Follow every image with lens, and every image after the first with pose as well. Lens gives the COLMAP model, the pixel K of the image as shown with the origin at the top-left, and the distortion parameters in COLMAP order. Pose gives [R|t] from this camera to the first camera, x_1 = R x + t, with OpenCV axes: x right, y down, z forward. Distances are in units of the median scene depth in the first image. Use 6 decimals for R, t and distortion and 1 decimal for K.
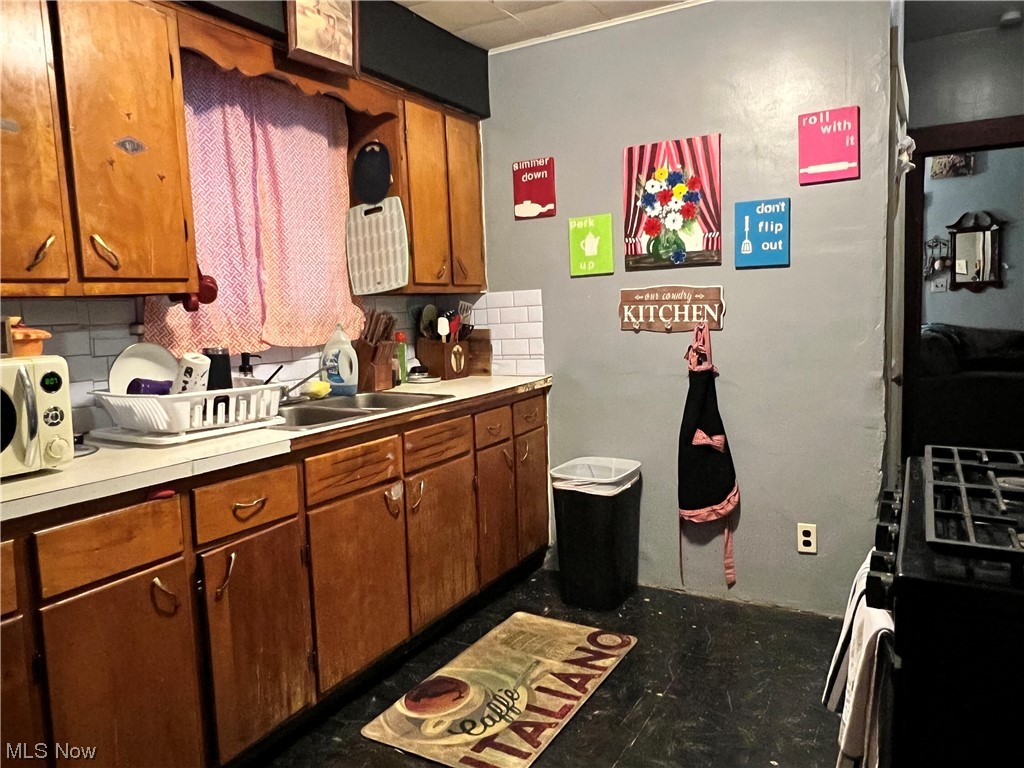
lens RADIAL K [[725.7, 0, 508.3], [0, 725.7, 379.5], [0, 0, 1]] dist [-0.008537, -0.000877]
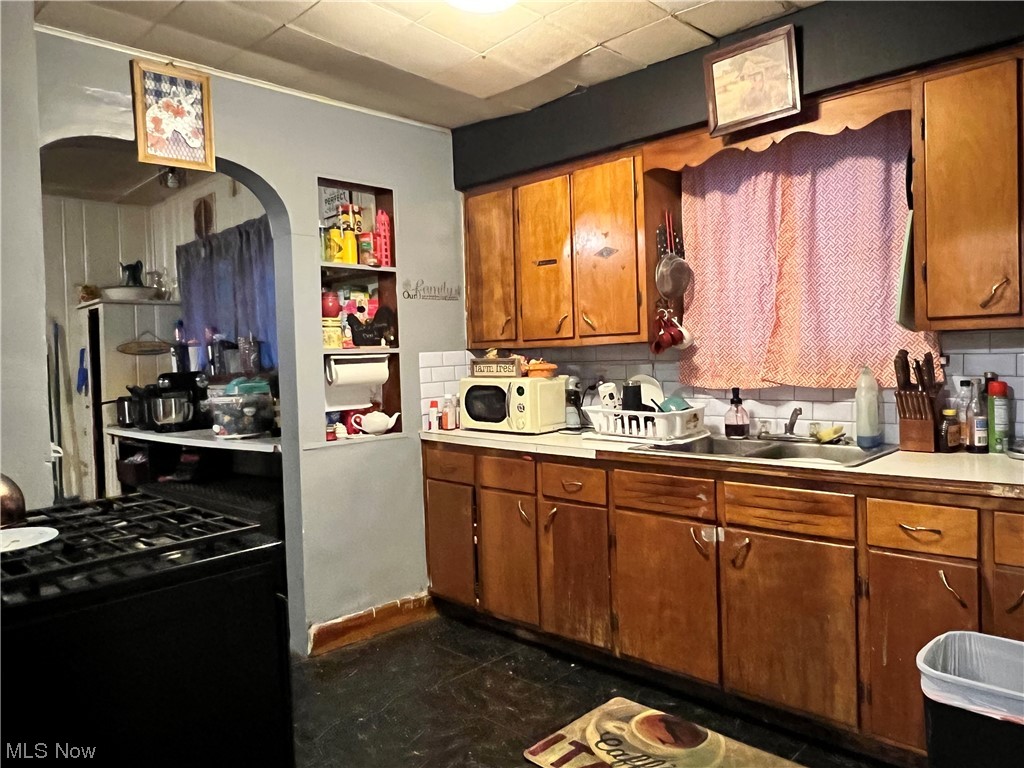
lens RADIAL K [[725.7, 0, 508.9], [0, 725.7, 382.8], [0, 0, 1]] dist [-0.008537, -0.000877]
pose [[-0.247160, 0.077382, -0.965880, 0.997897], [-0.059990, 0.993672, 0.094959, -0.155804], [0.967116, 0.081413, -0.240954, 1.069360]]
